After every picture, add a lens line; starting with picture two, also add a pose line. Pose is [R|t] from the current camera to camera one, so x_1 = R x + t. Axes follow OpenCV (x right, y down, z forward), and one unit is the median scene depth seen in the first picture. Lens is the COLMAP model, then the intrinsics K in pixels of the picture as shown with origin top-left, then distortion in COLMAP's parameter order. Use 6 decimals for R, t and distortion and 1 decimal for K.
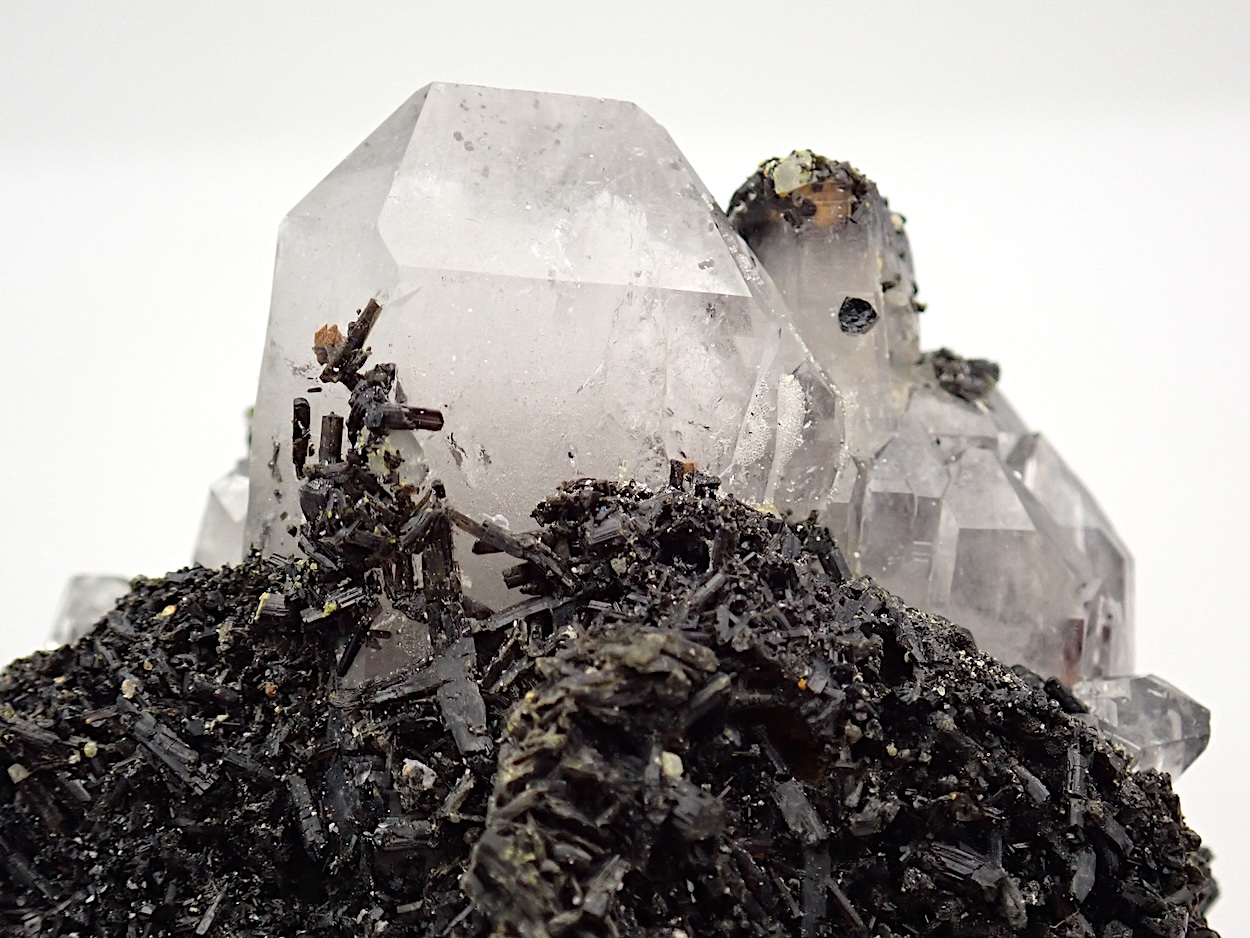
lens RADIAL K [[3621.8, 0, 568.0], [0, 3621.8, 468.1], [0, 0, 1]] dist [0.143096, 0.000000]
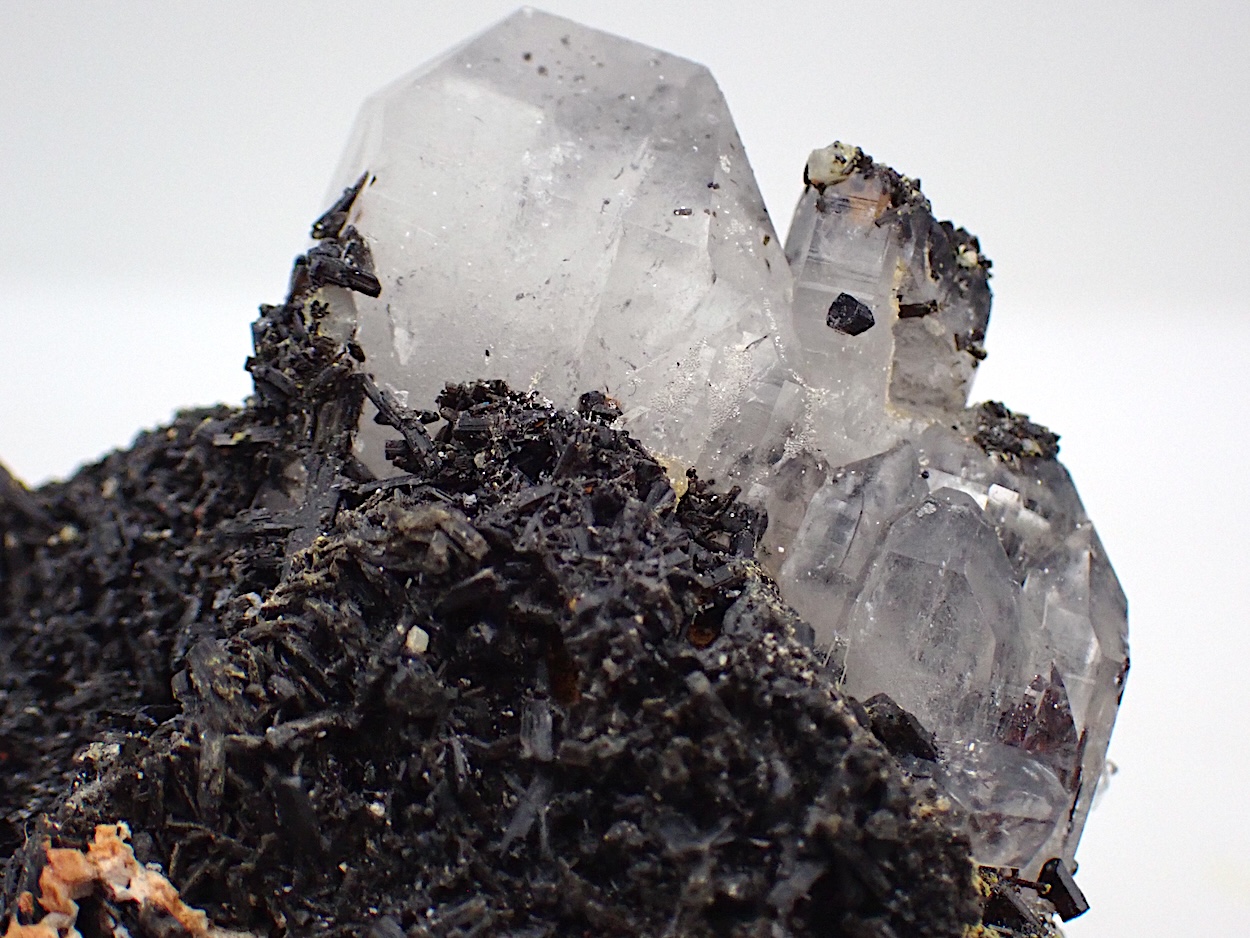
lens RADIAL K [[3223.6, 0, 623.8], [0, 3223.6, 470.3], [0, 0, 1]] dist [0.043395, 0.000000]
pose [[0.856245, 0.225827, -0.464594, 0.458909], [-0.290677, 0.954112, -0.071947, 0.081341], [0.427027, 0.196651, 0.882596, 0.224763]]
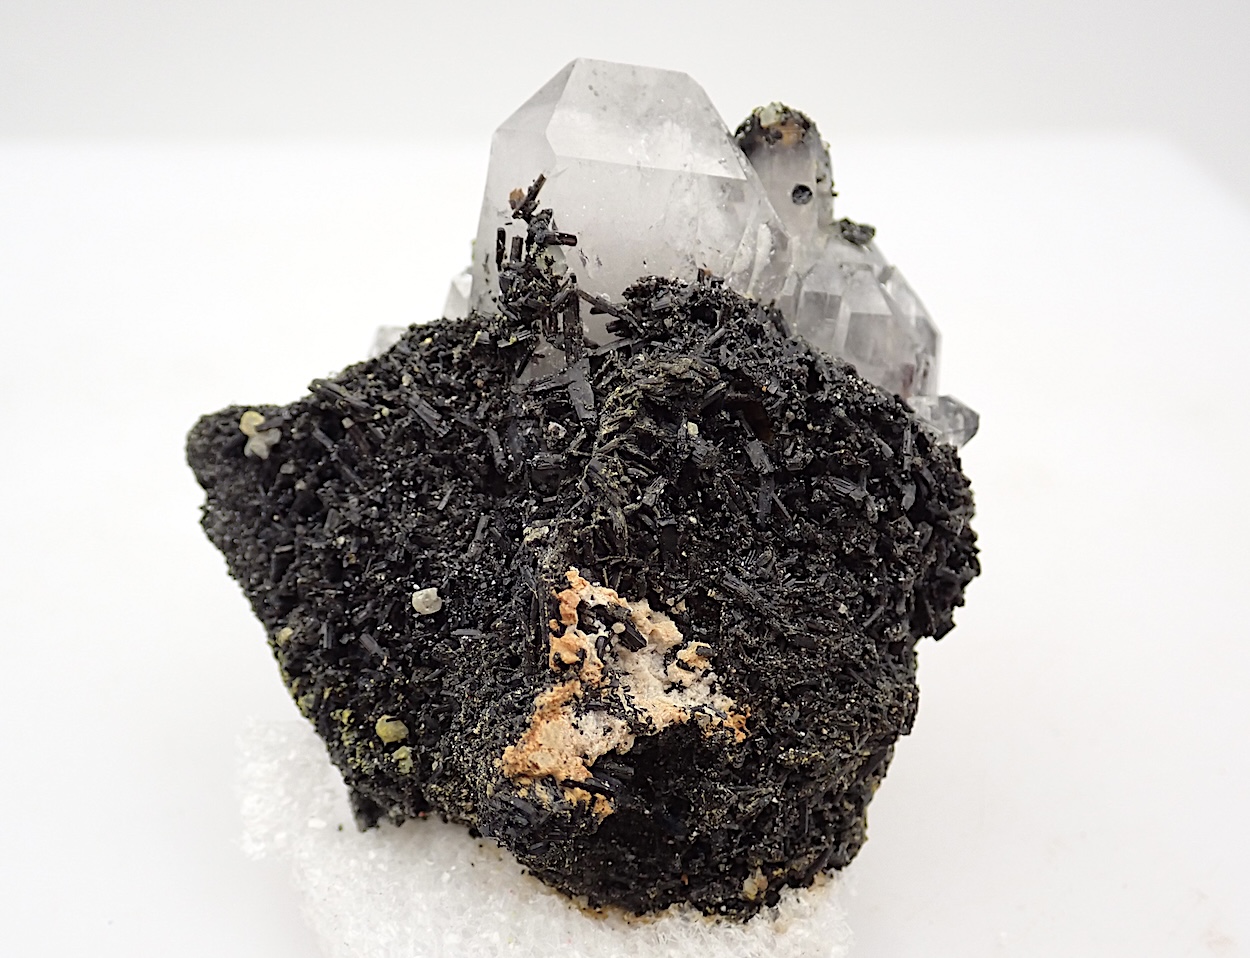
lens RADIAL K [[1714.7, 0, 533.2], [0, 1714.7, 524.7], [0, 0, 1]] dist [0.039158, 0.000000]
pose [[0.997962, 0.040747, -0.049098, -0.007622], [-0.035161, 0.993341, 0.109712, 0.035286], [0.053241, -0.107763, 0.992750, 0.106844]]
